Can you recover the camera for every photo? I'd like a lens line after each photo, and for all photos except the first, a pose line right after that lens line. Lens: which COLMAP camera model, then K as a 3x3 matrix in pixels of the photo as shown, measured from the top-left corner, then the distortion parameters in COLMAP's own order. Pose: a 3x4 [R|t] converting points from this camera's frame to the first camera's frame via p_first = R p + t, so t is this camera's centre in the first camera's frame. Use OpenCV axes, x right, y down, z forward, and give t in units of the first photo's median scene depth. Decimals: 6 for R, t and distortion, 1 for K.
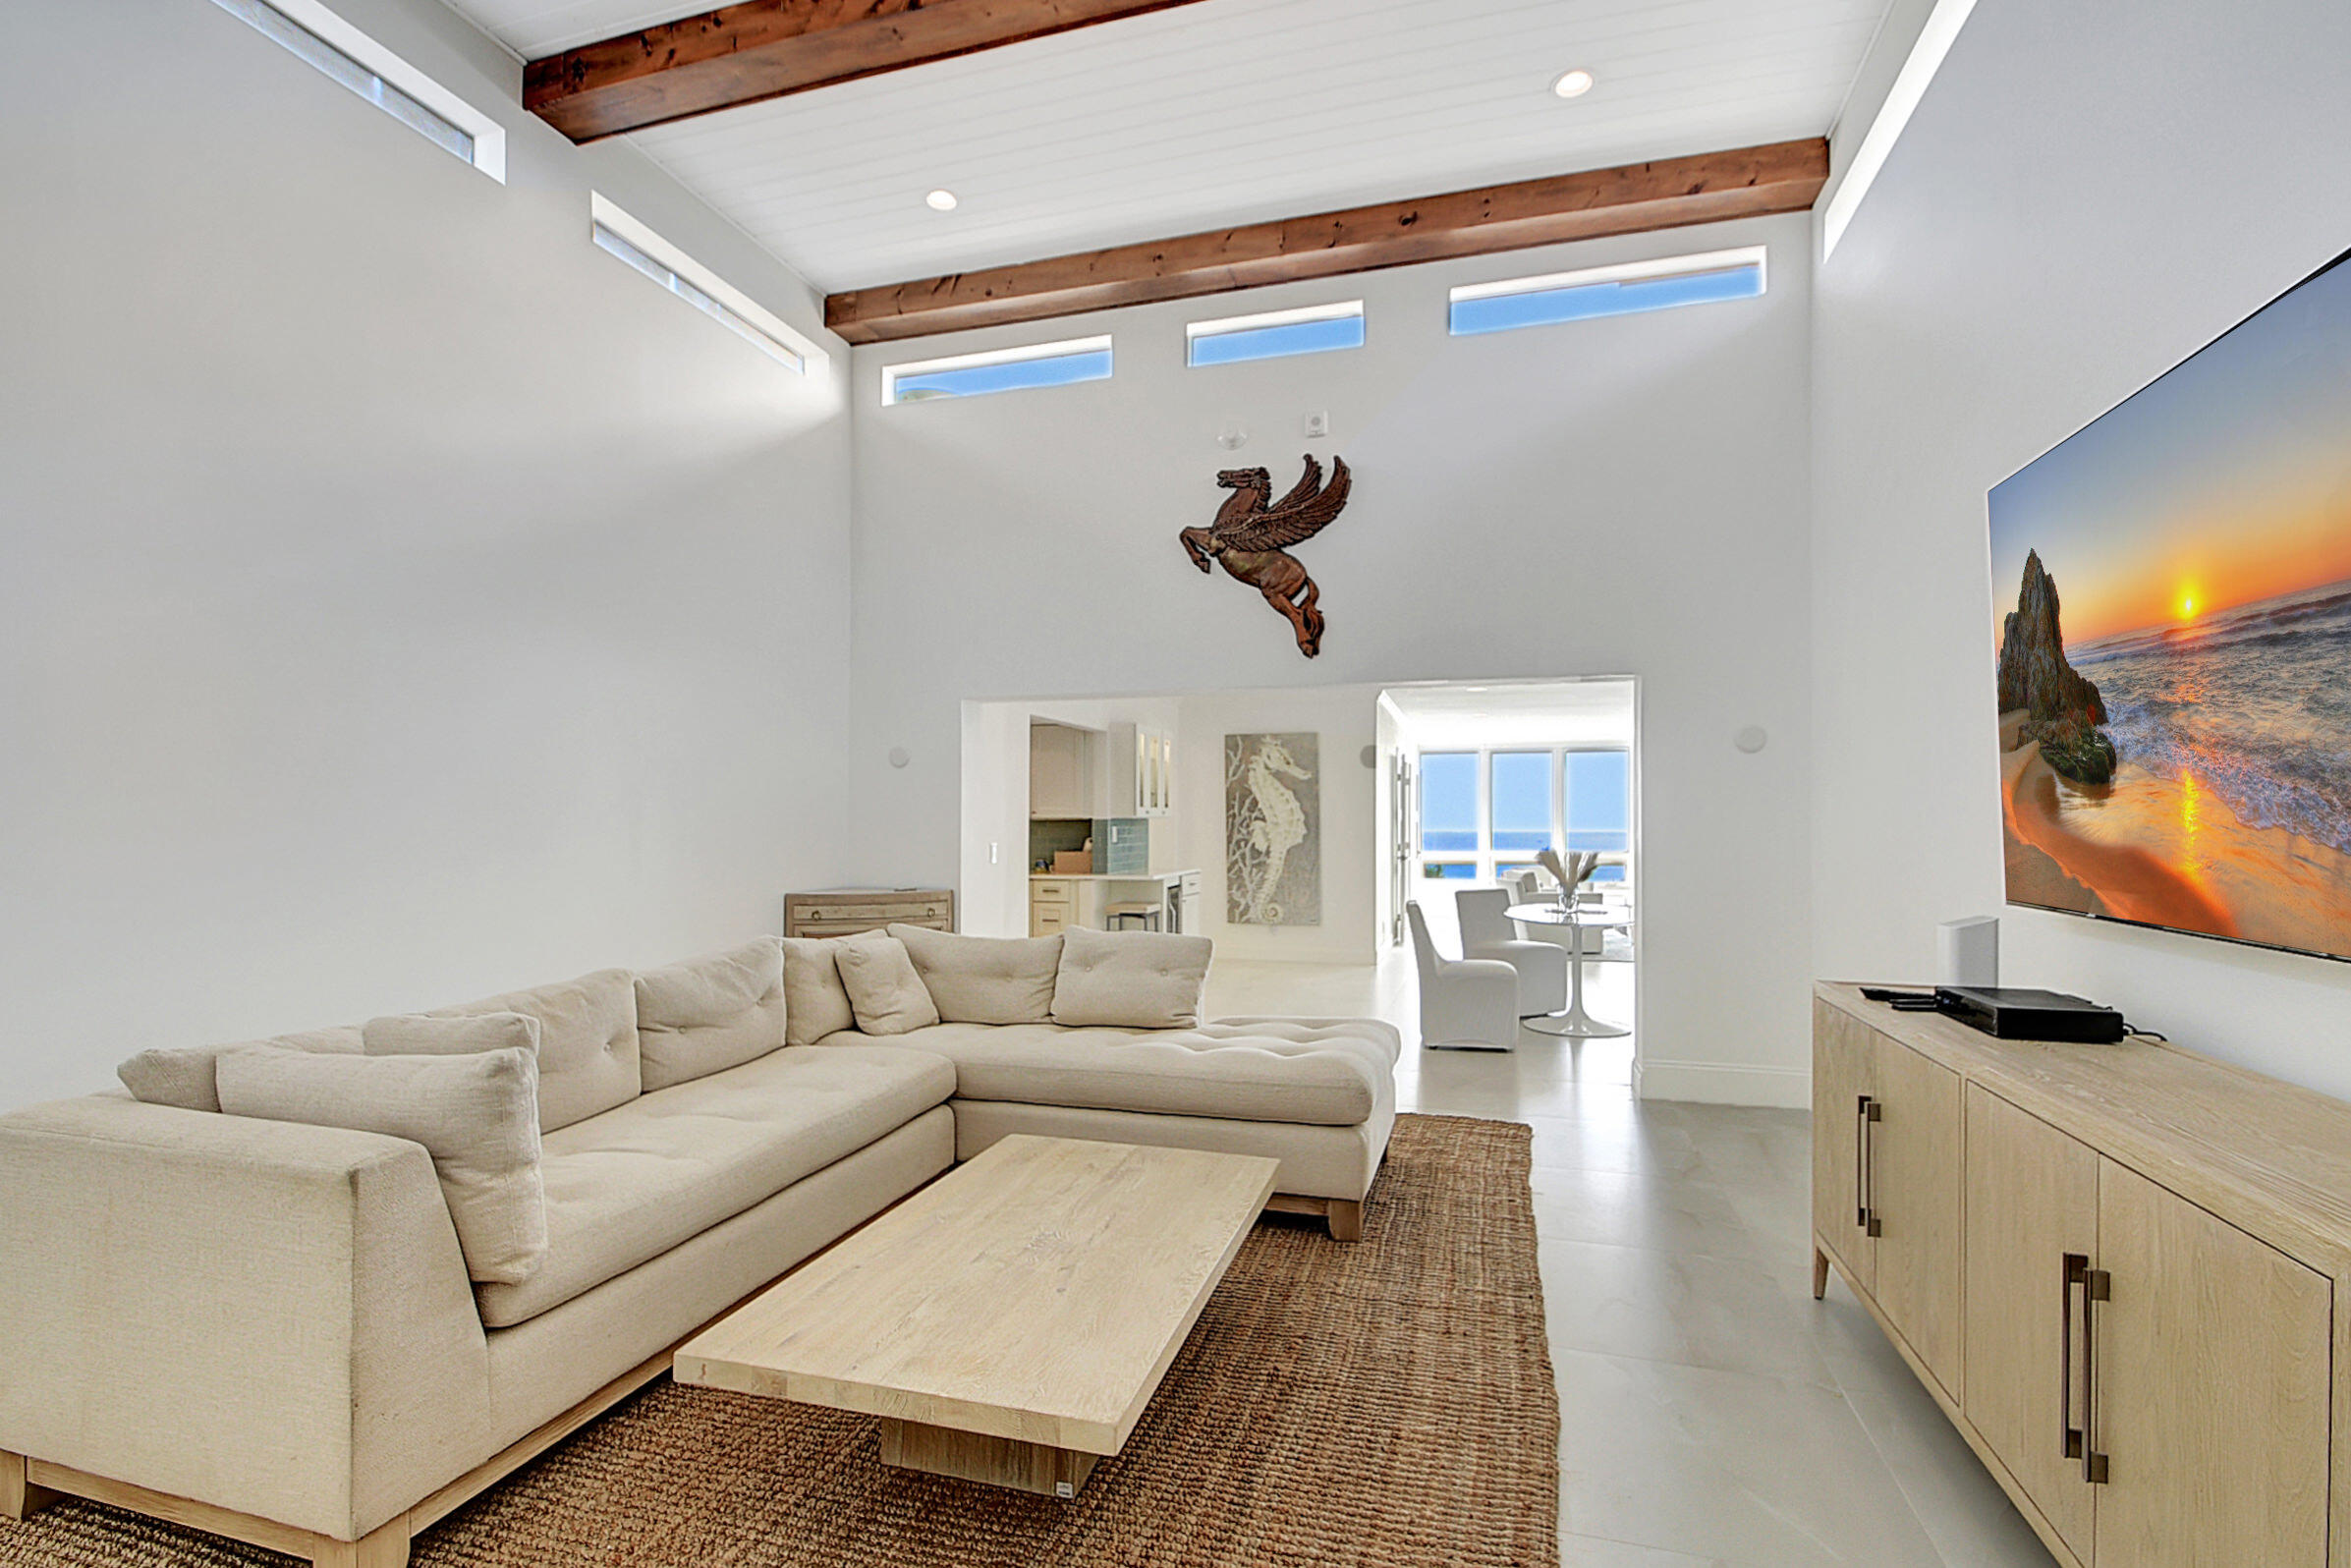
lens RADIAL K [[1047.9, 0, 1155.1], [0, 1047.9, 823.1], [0, 0, 1]] dist [0.002001, -0.000023]
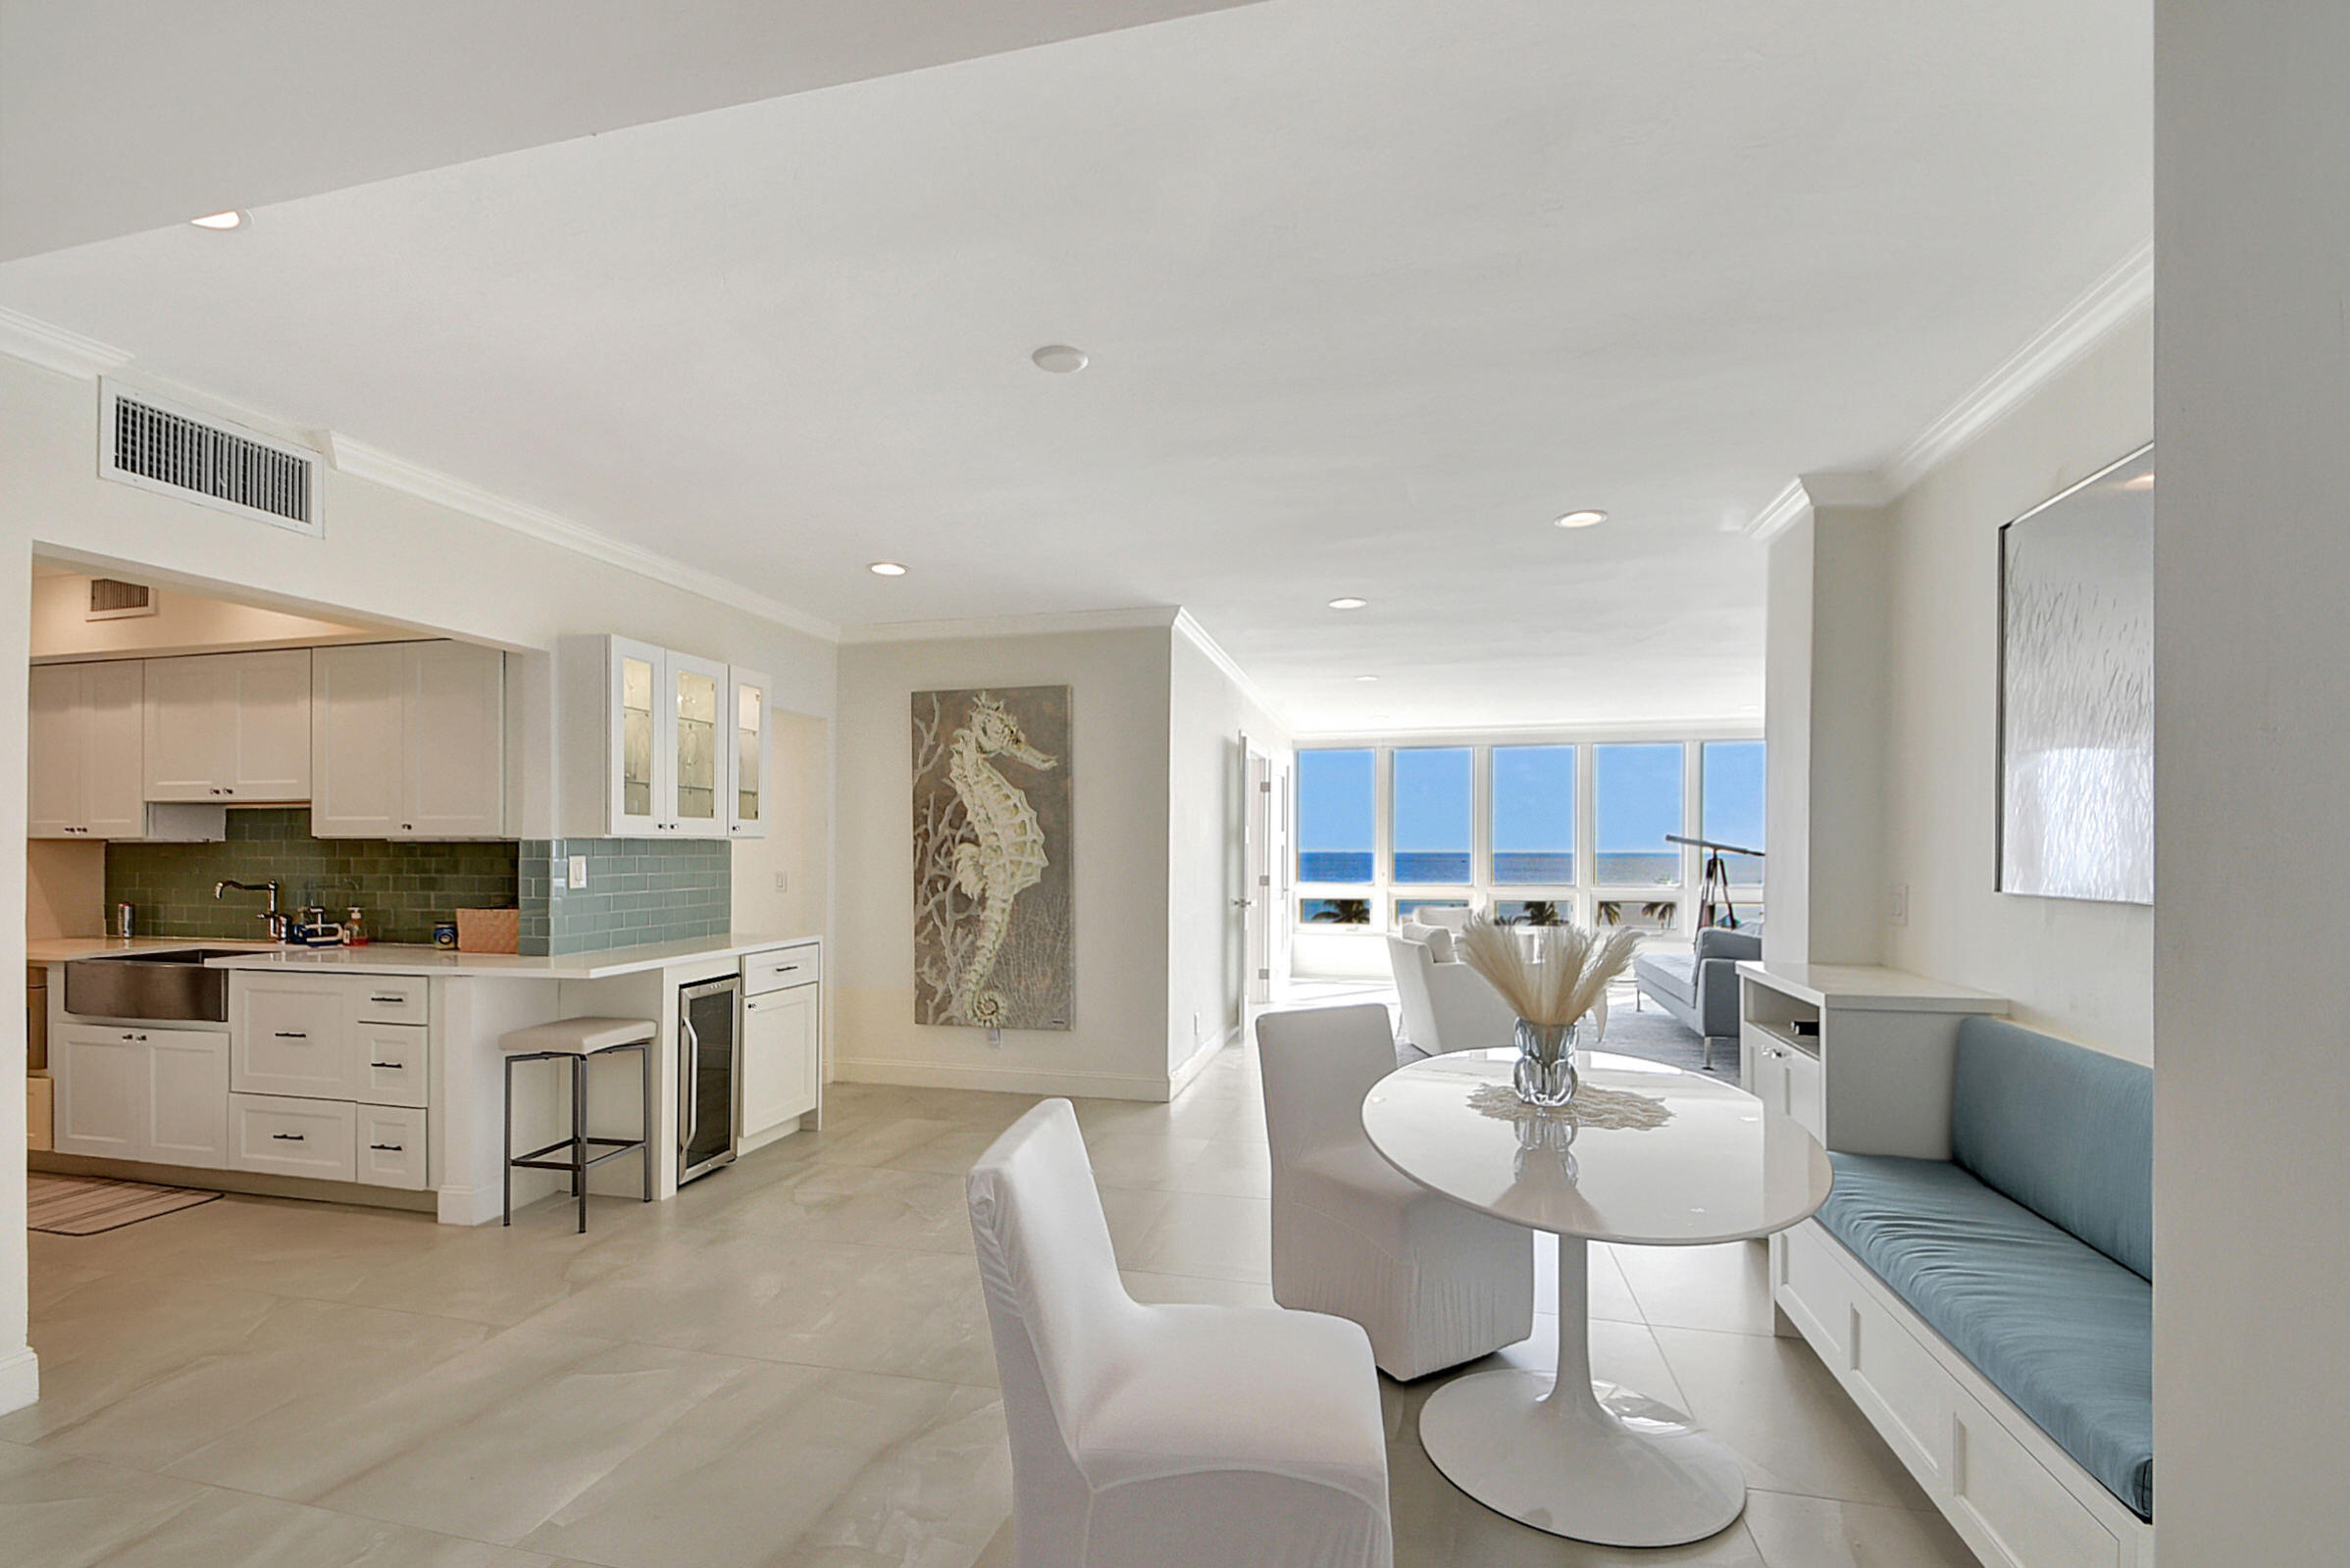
lens RADIAL K [[1047.3, 0, 1154.6], [0, 1047.3, 823.0], [0, 0, 1]] dist [0.002001, -0.000023]
pose [[0.997502, 0.000041, 0.070644, 0.160336], [0.001580, 0.999737, -0.022886, -0.000145], [-0.070627, 0.022941, 0.997239, 0.431443]]
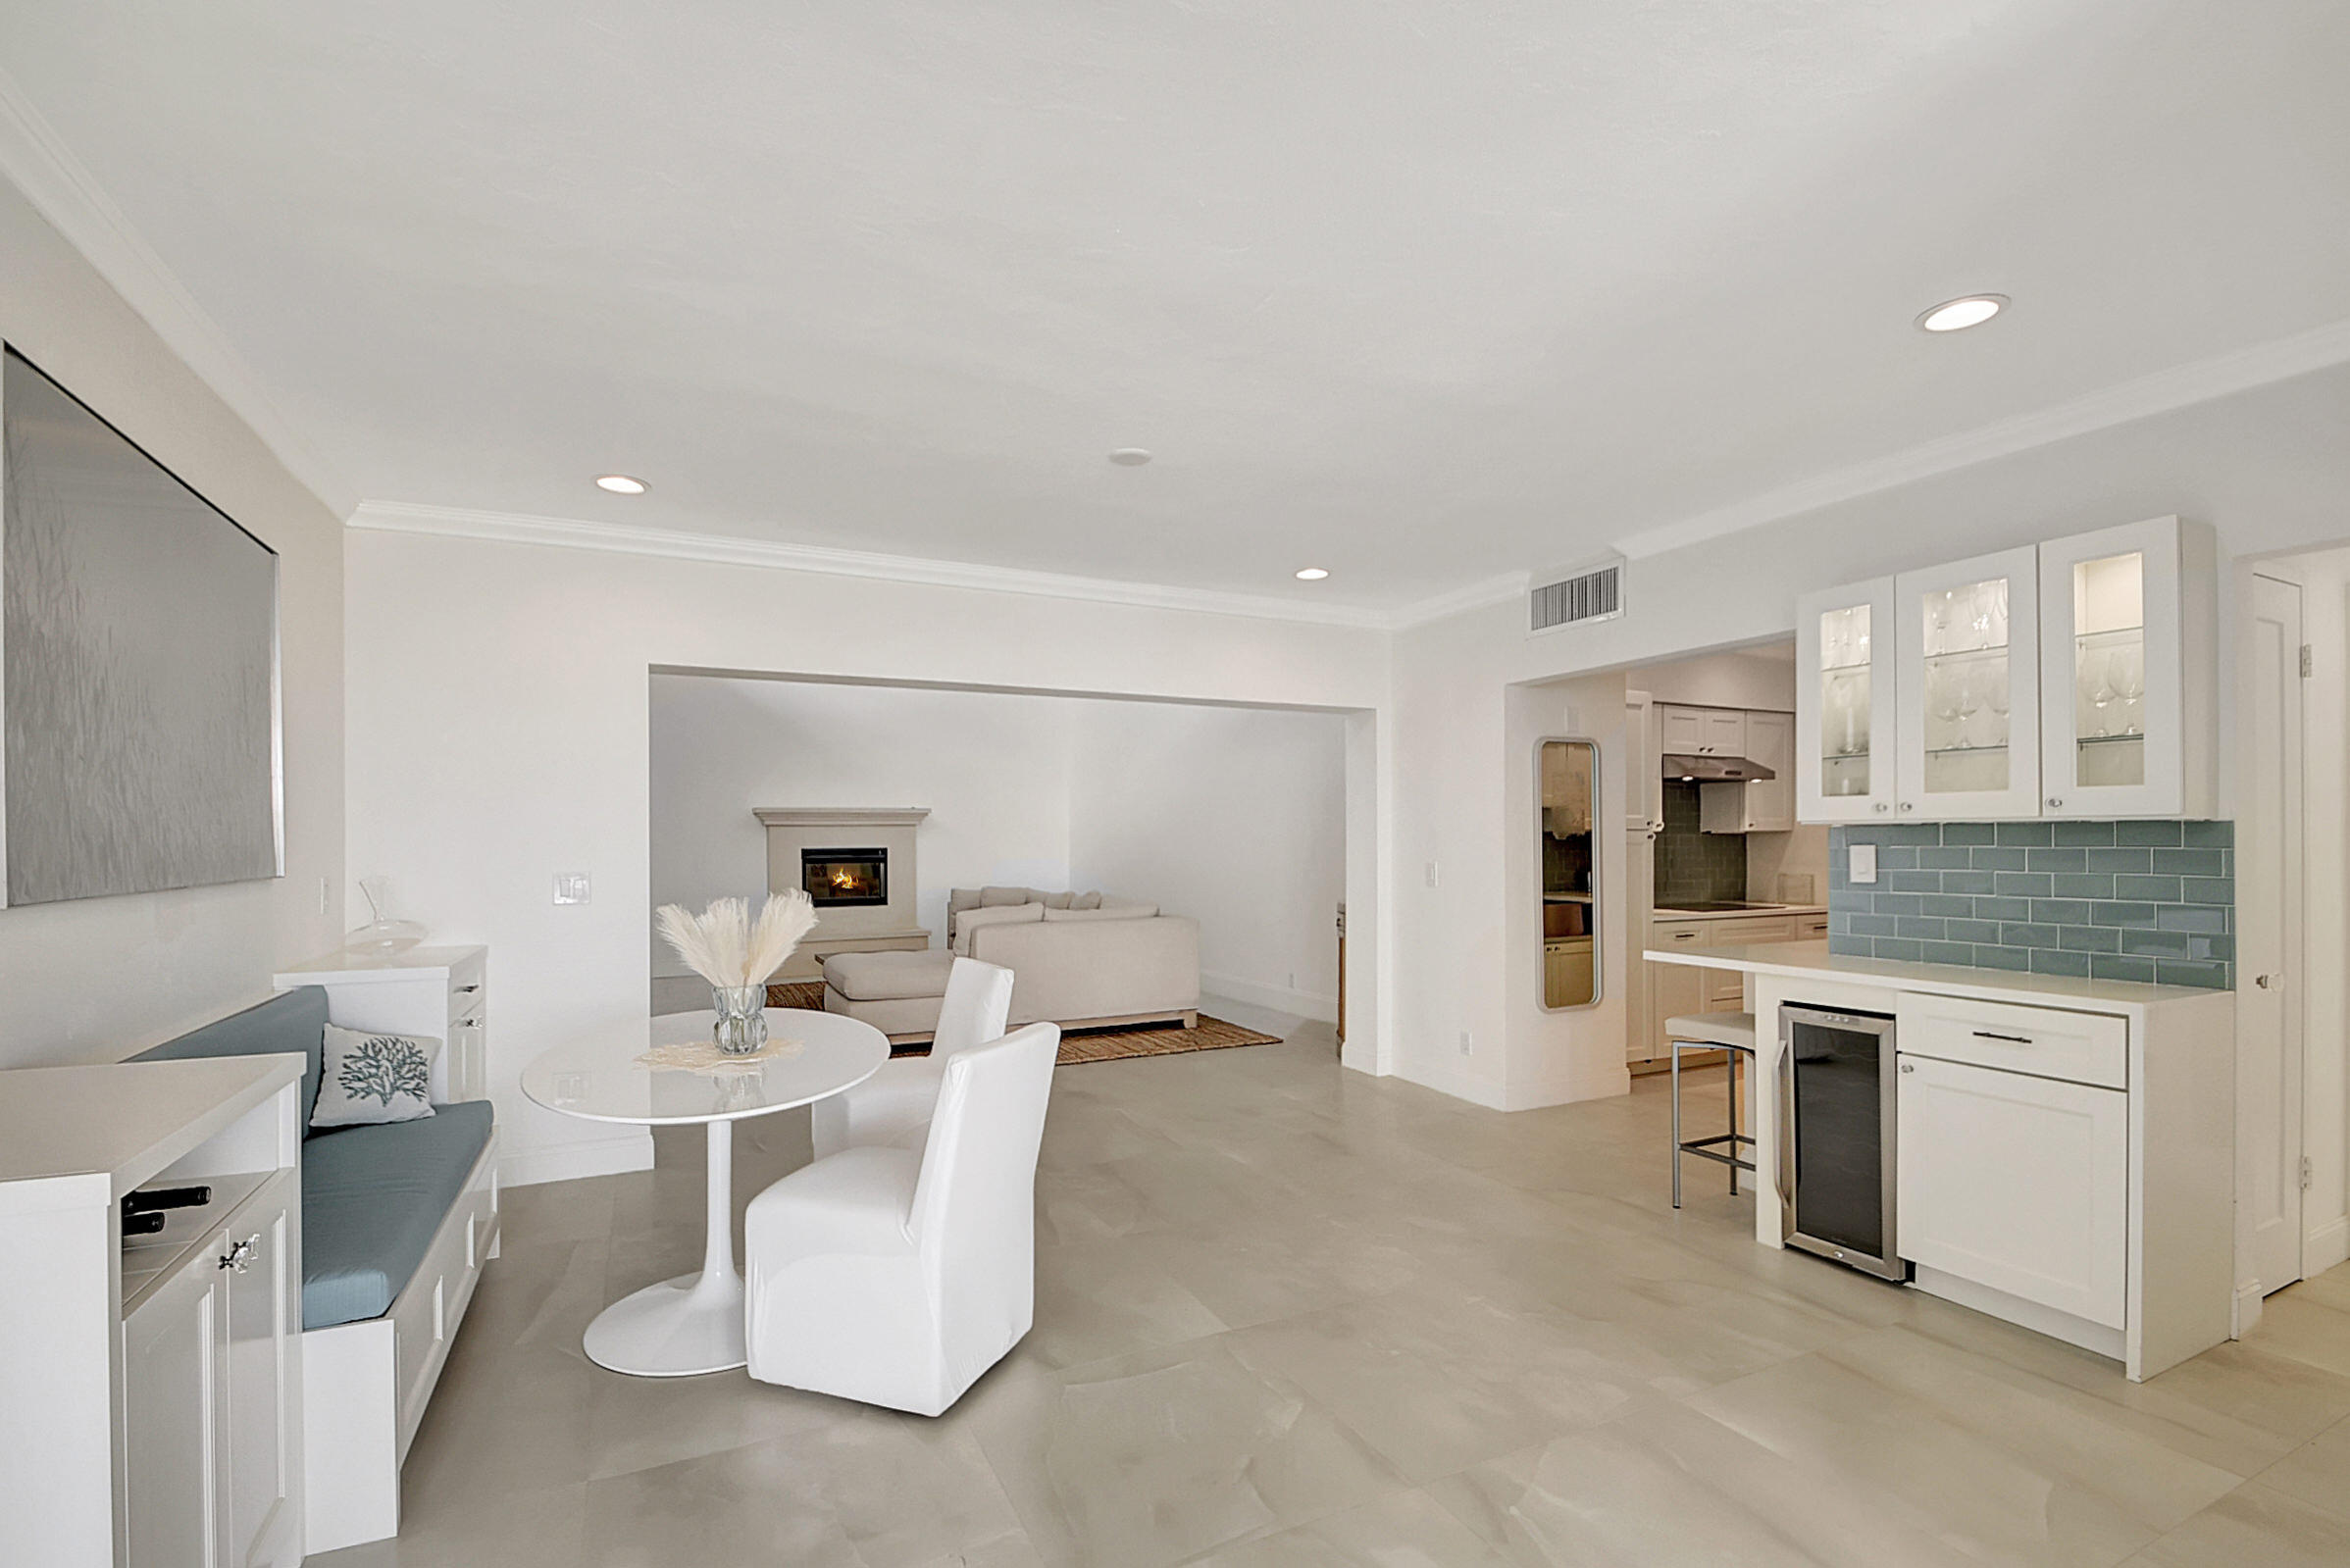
lens RADIAL K [[1047.3, 0, 1154.6], [0, 1047.3, 823.0], [0, 0, 1]] dist [0.002001, -0.000023]
pose [[-0.718051, -0.010216, -0.695916, 0.378643], [-0.001210, 0.999909, -0.013430, 0.000643], [0.695990, -0.008802, -0.717998, 0.937476]]
